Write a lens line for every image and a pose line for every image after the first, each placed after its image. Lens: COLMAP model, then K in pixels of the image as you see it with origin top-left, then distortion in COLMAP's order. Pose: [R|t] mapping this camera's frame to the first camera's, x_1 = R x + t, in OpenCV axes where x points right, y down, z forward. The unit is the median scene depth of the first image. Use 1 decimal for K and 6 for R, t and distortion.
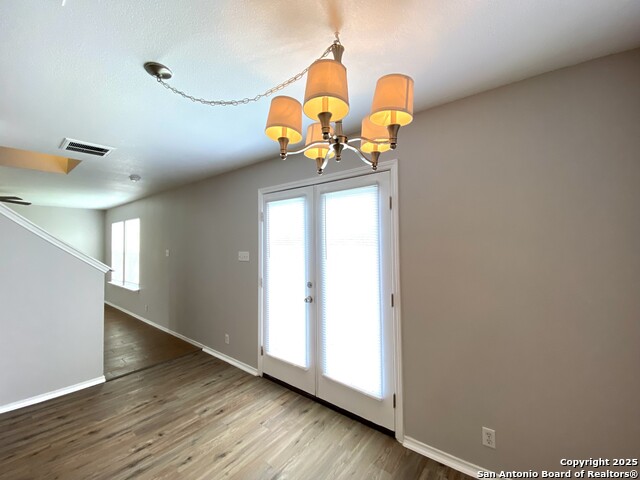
lens RADIAL K [[260.8, 0, 317.6], [0, 260.8, 235.8], [0, 0, 1]] dist [0.026359, -0.022452]
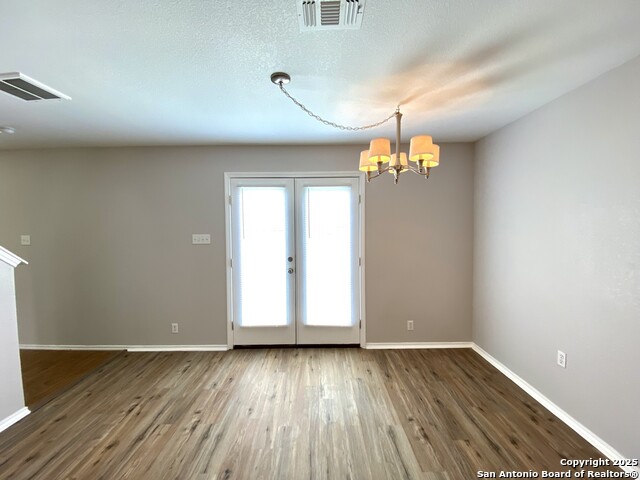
lens RADIAL K [[260.0, 0, 318.1], [0, 260.0, 236.3], [0, 0, 1]] dist [0.034098, -0.022001]
pose [[0.787011, -0.018861, 0.616651, -0.690619], [-0.017705, 0.998430, 0.053134, 0.011178], [-0.616685, -0.052734, 0.785442, -0.043978]]
